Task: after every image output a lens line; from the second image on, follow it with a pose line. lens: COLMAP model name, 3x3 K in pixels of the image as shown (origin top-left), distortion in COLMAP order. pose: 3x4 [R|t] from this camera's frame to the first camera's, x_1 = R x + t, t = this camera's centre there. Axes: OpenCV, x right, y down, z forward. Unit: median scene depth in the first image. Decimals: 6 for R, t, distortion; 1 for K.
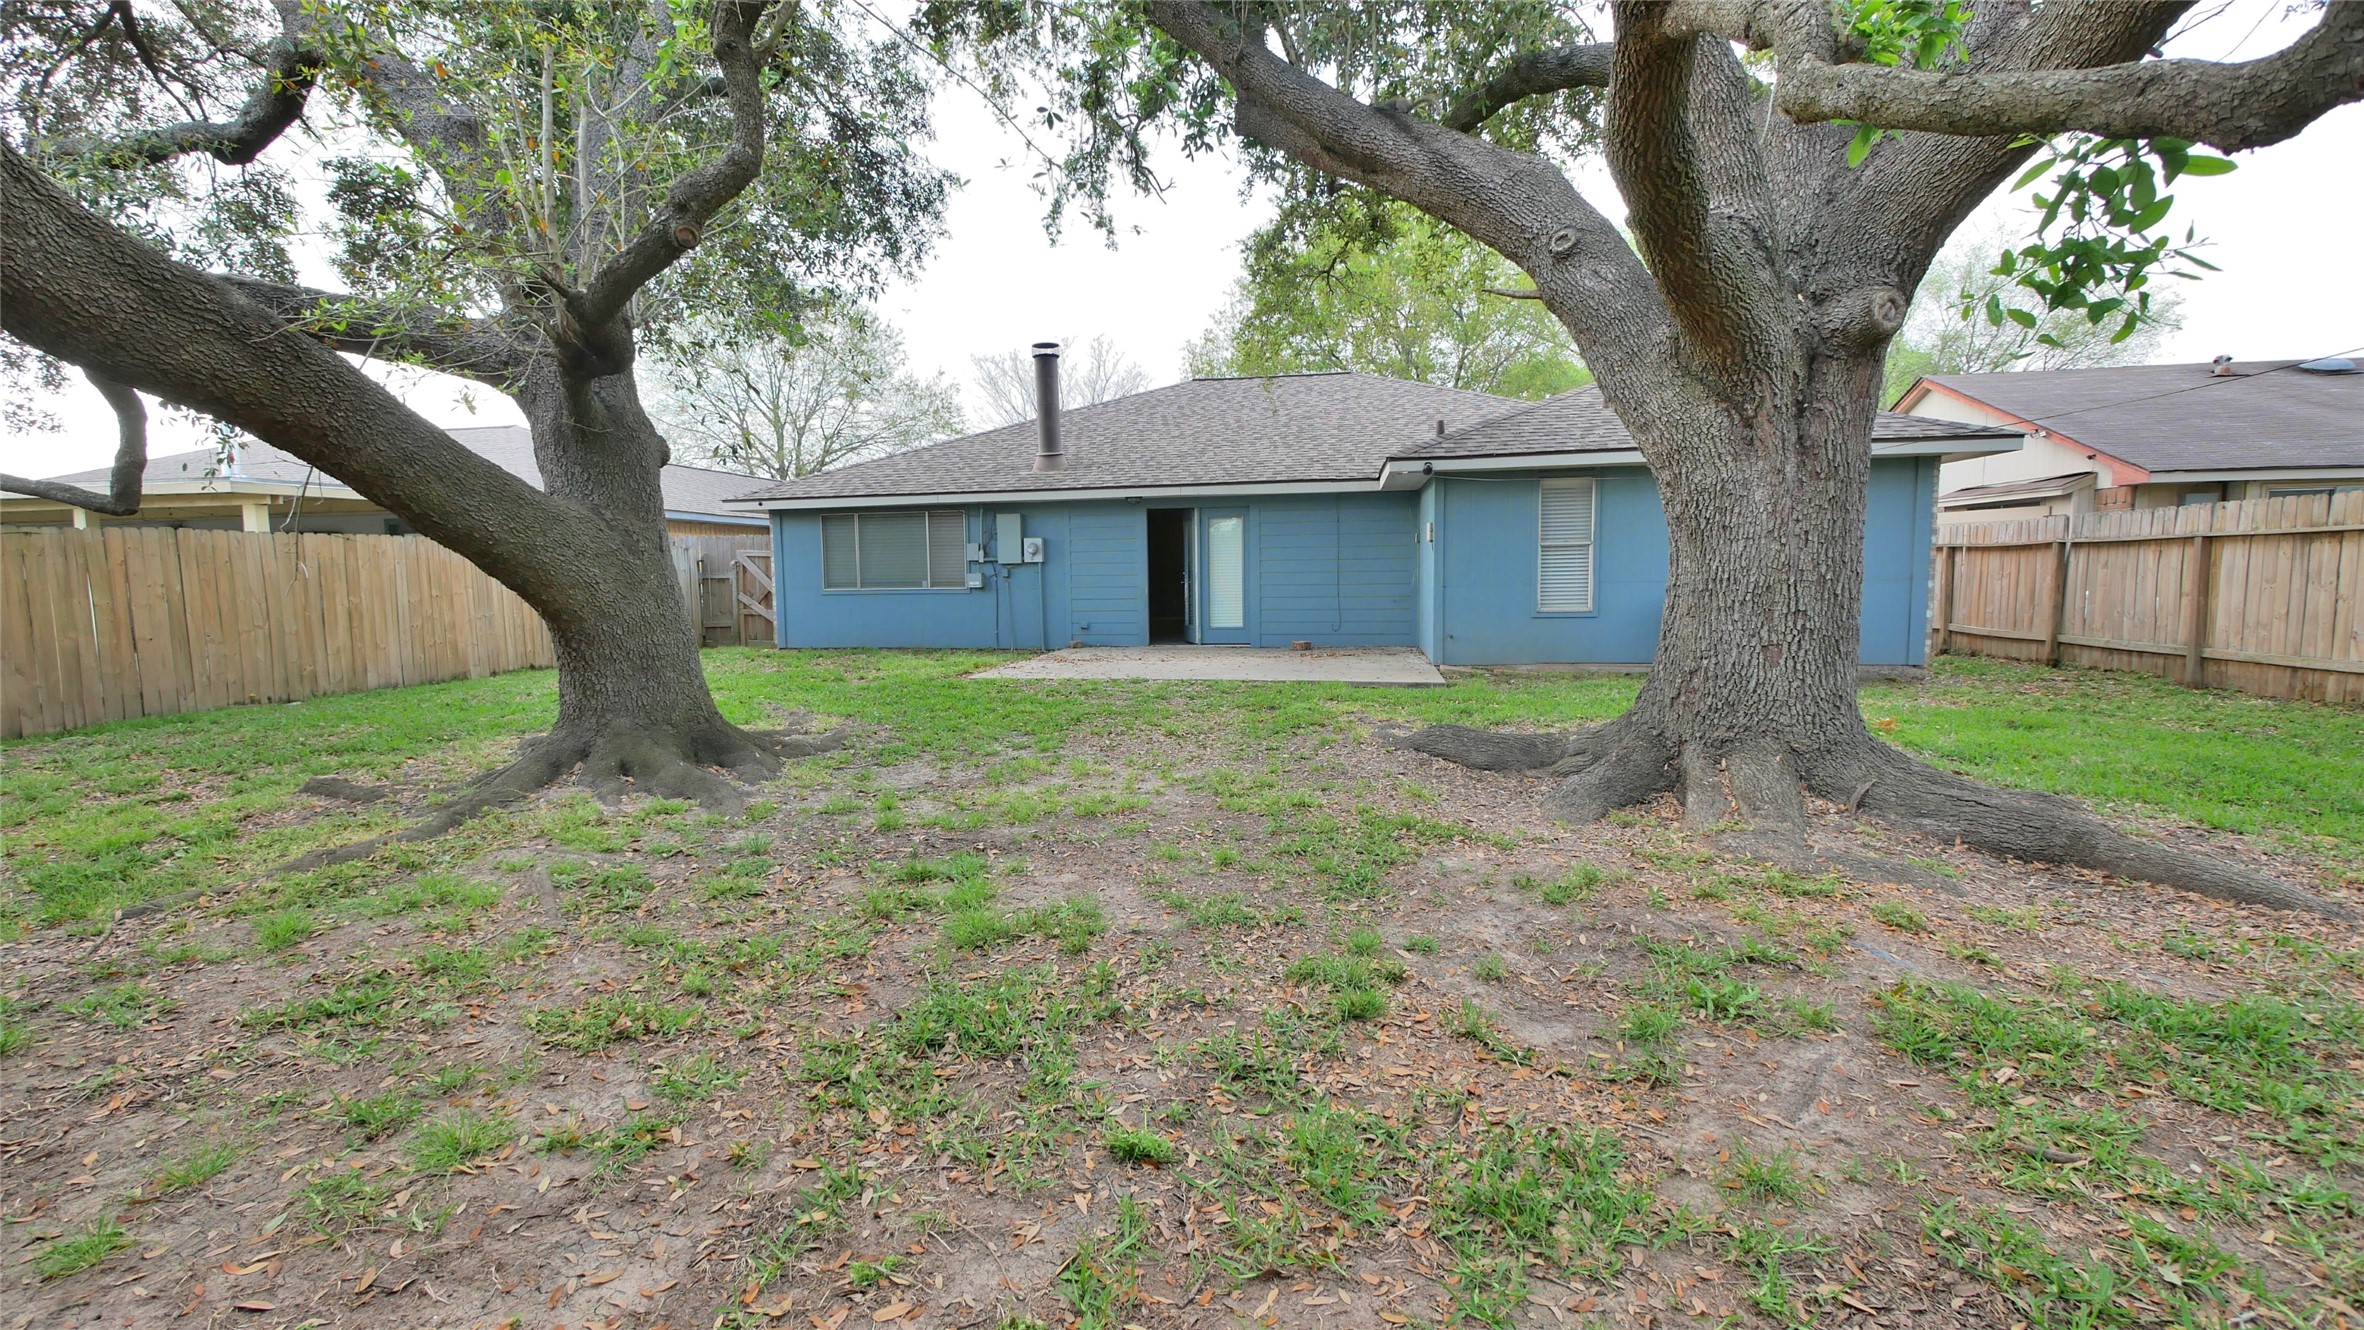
lens RADIAL K [[989.3, 0, 1180.8], [0, 989.3, 648.2], [0, 0, 1]] dist [-0.001412, -0.000236]
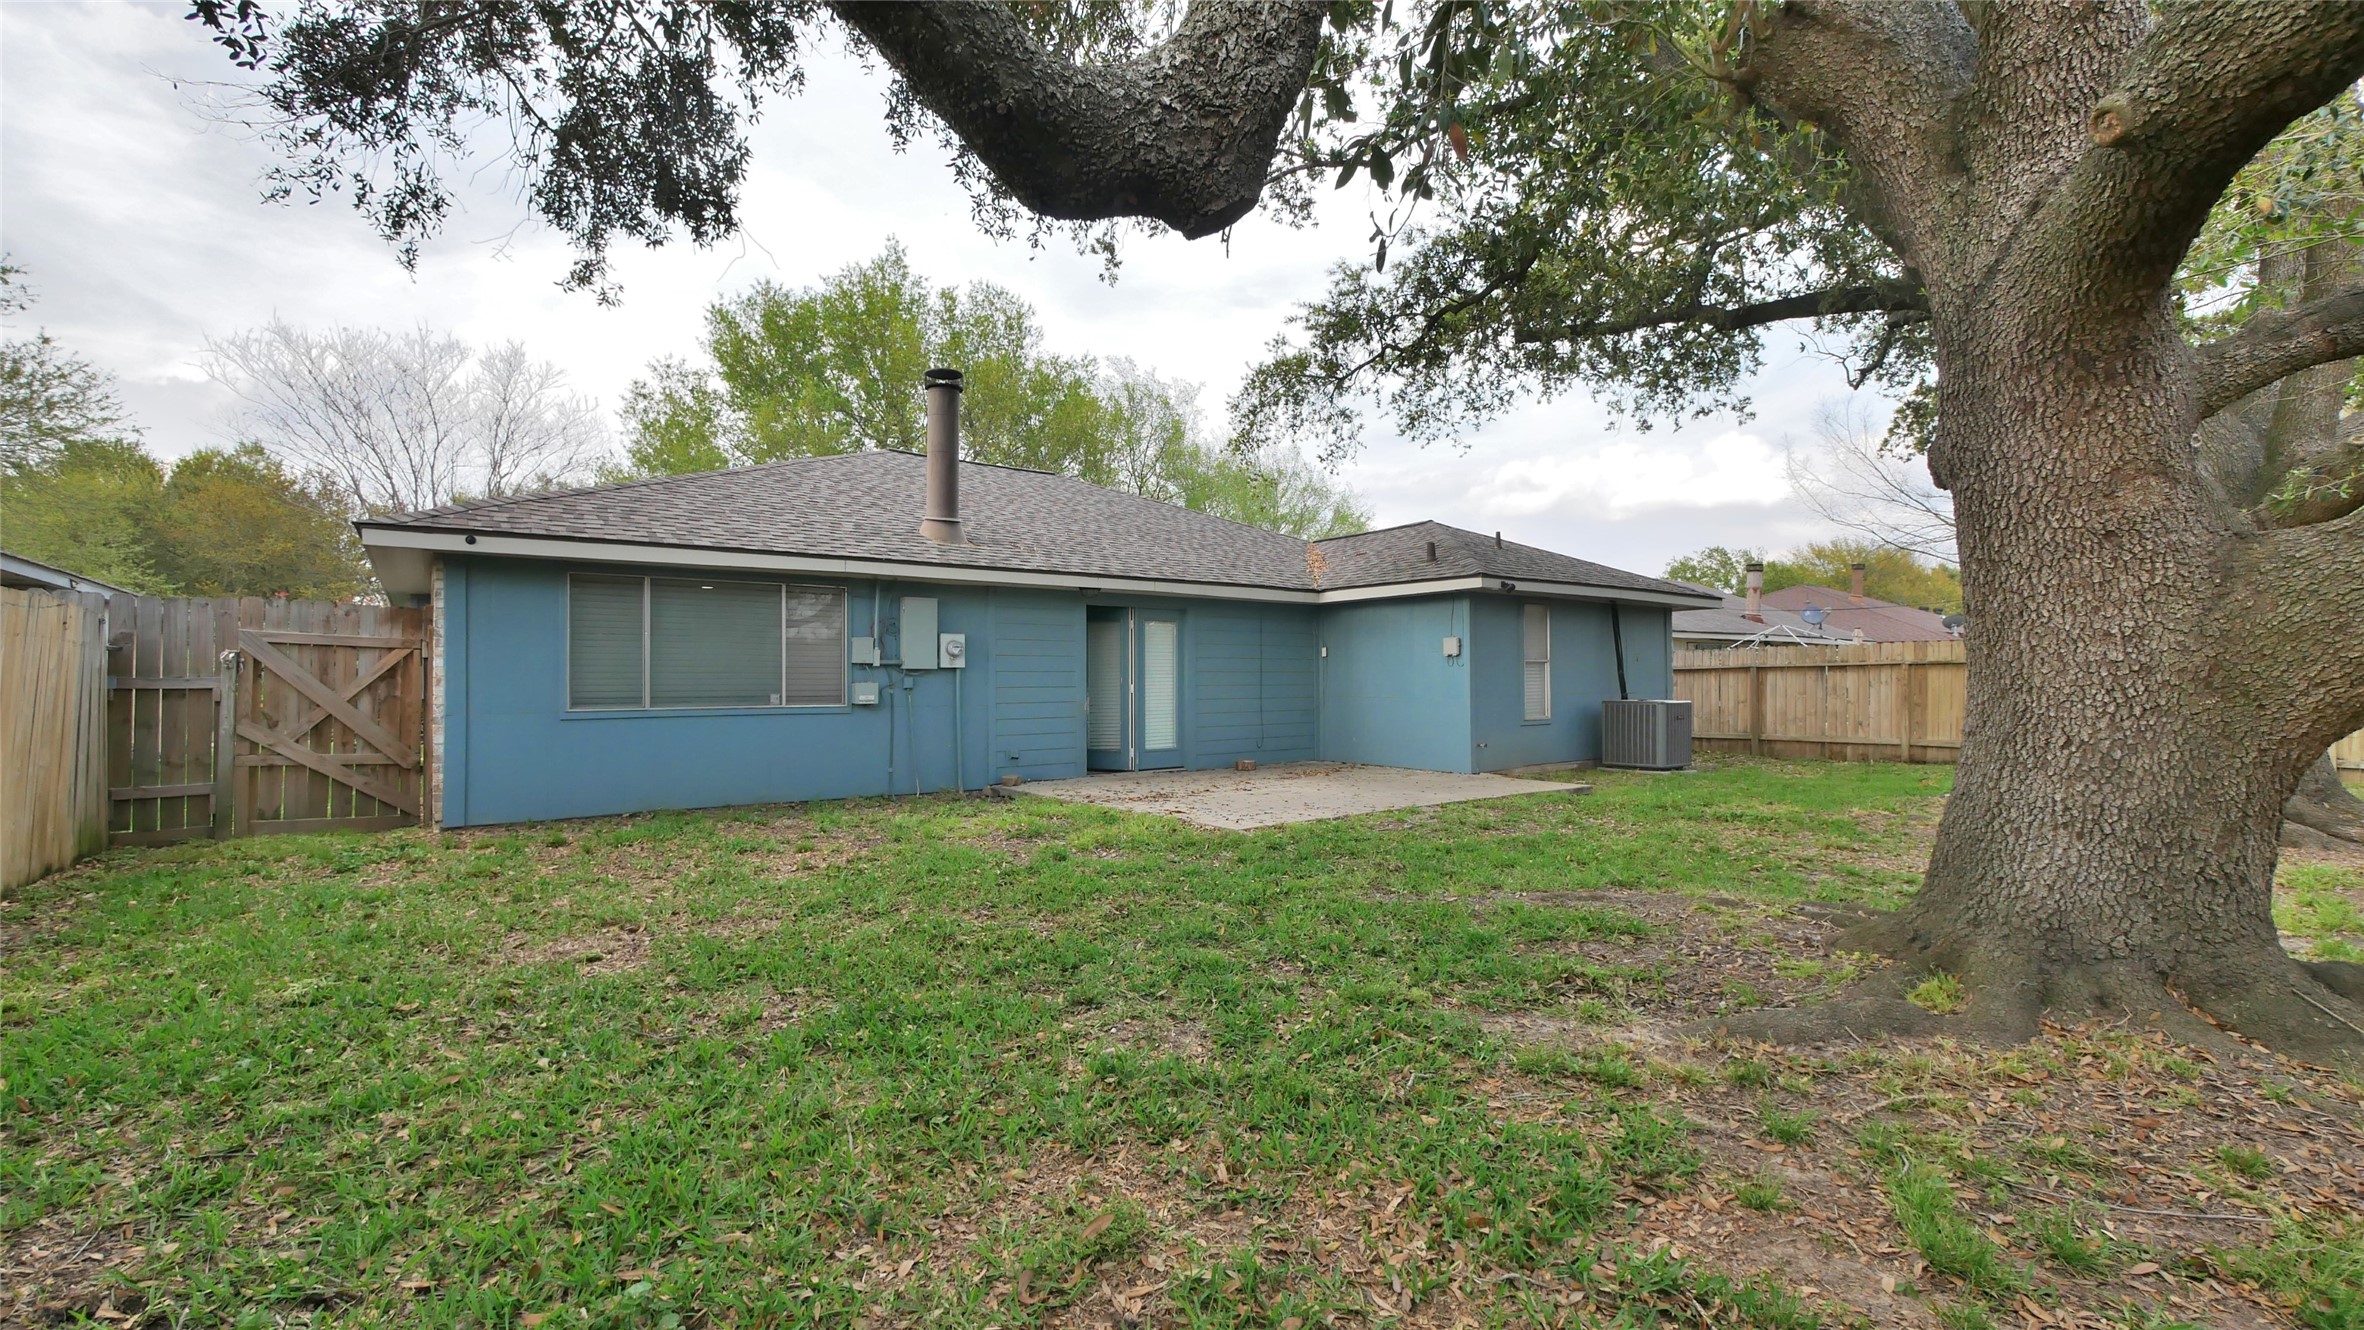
lens RADIAL K [[989.3, 0, 1180.8], [0, 989.3, 648.2], [0, 0, 1]] dist [-0.001412, -0.000236]
pose [[0.662996, 0.038197, 0.747648, -0.580260], [0.055670, 0.993417, -0.100120, -0.020886], [-0.746550, 0.108001, 0.656505, 0.413841]]
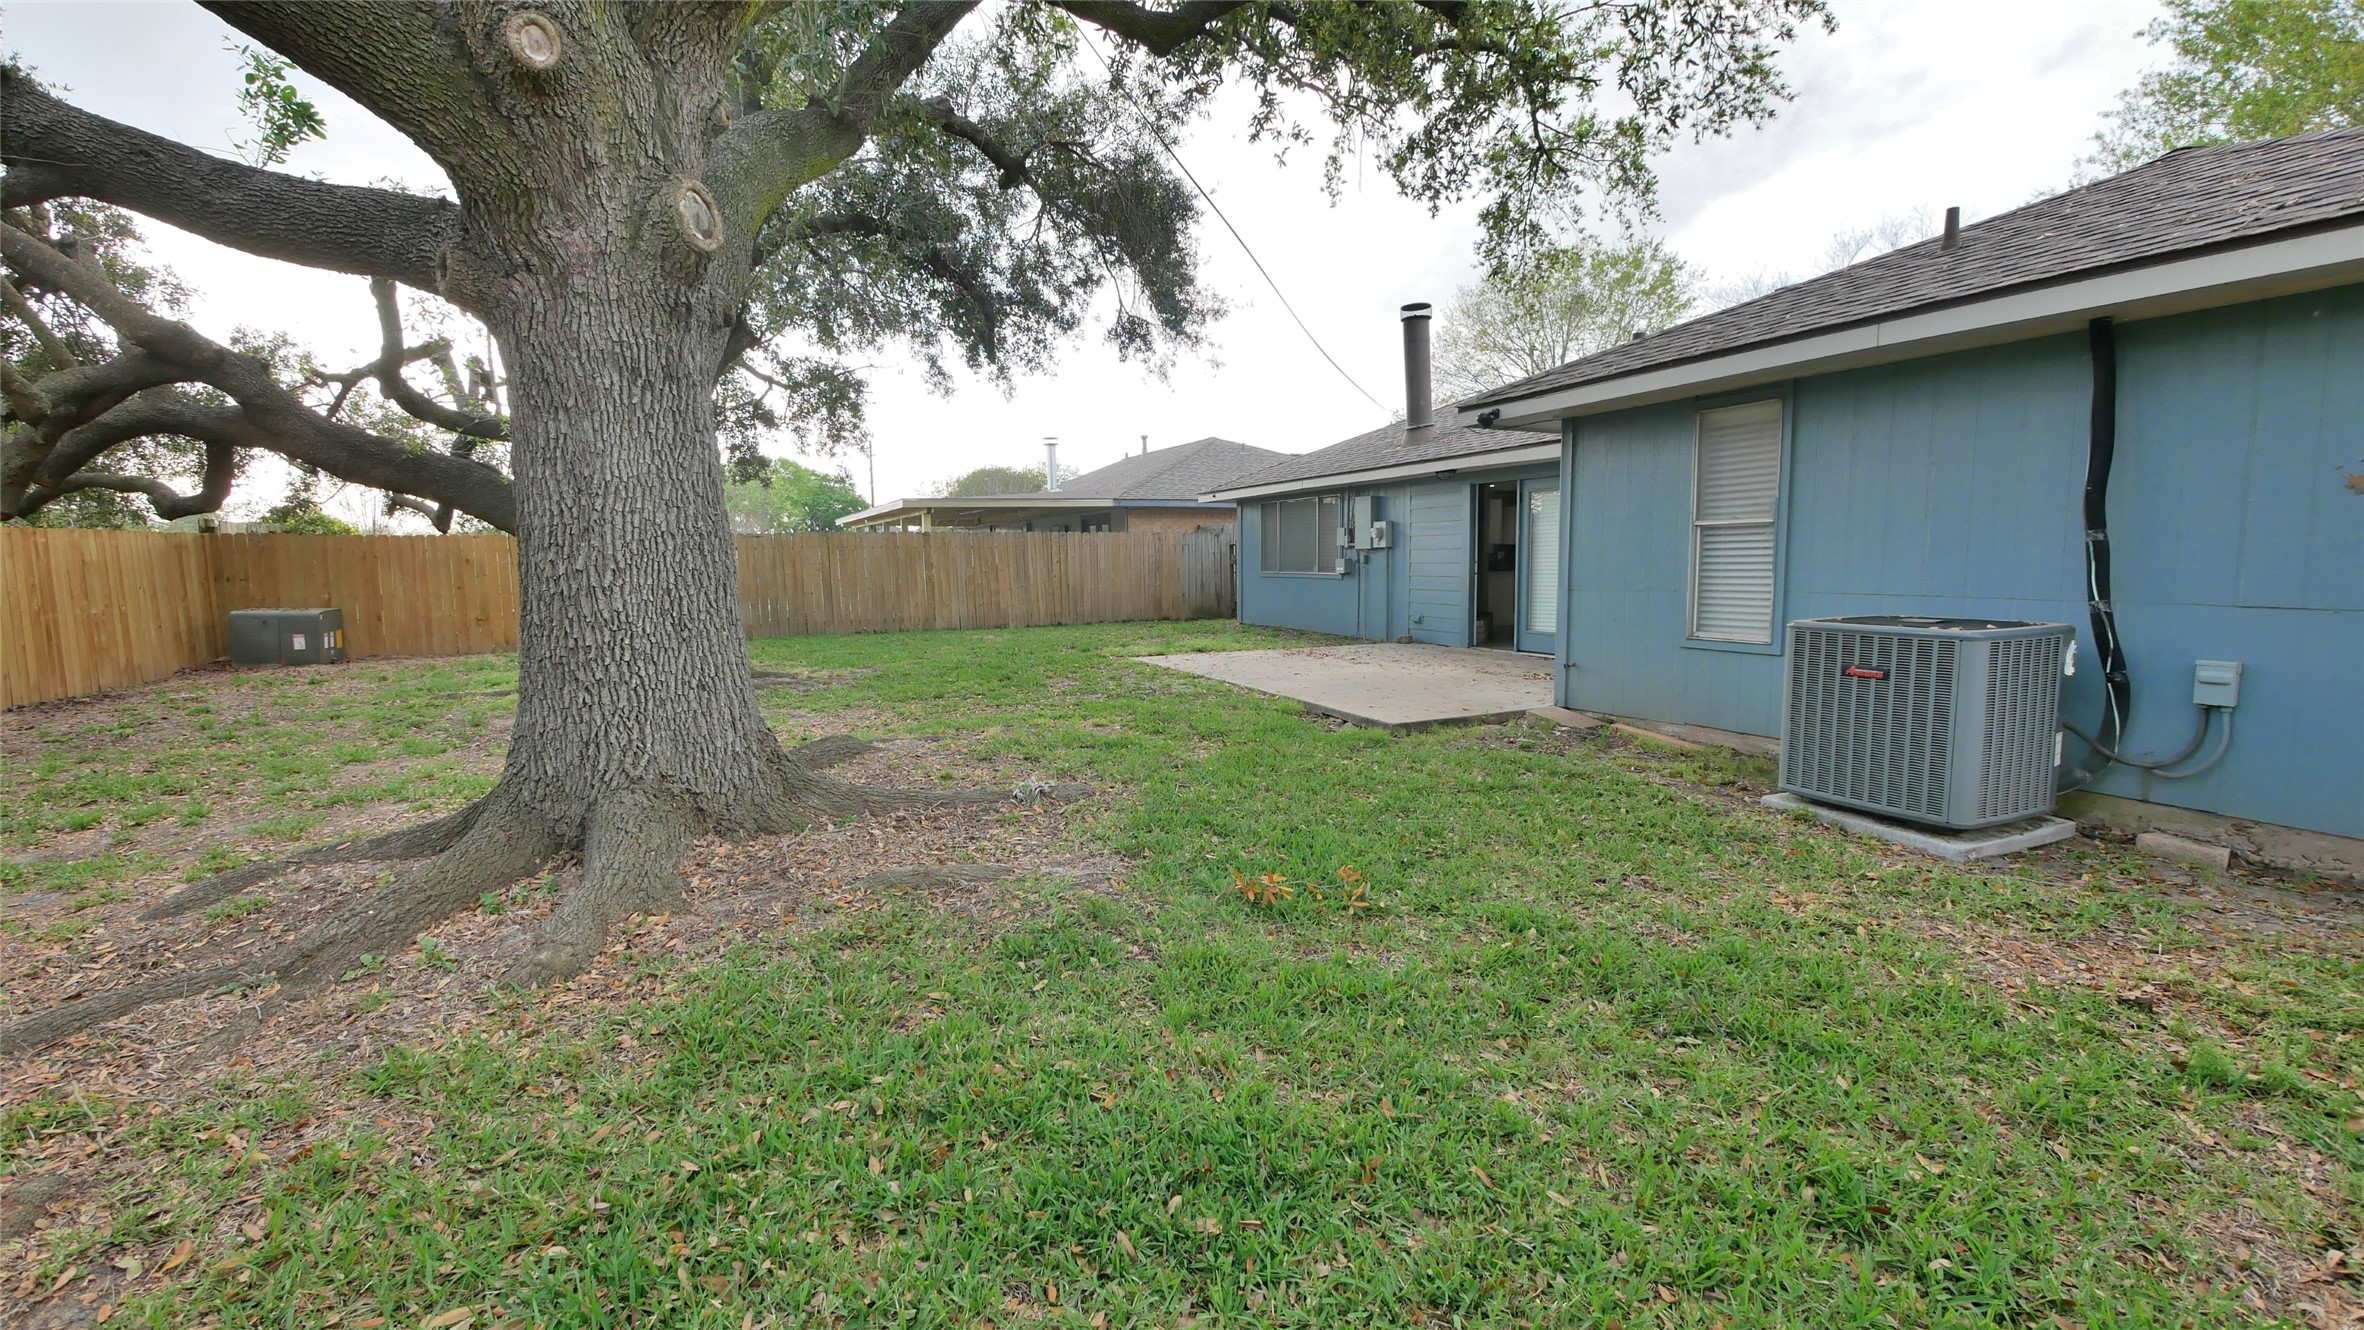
lens RADIAL K [[989.3, 0, 1180.8], [0, 989.3, 648.2], [0, 0, 1]] dist [-0.001412, -0.000236]
pose [[0.570919, 0.087046, -0.816379, 0.516632], [-0.067243, 0.995980, 0.059171, -0.036028], [0.818248, 0.021114, 0.574478, 0.320414]]
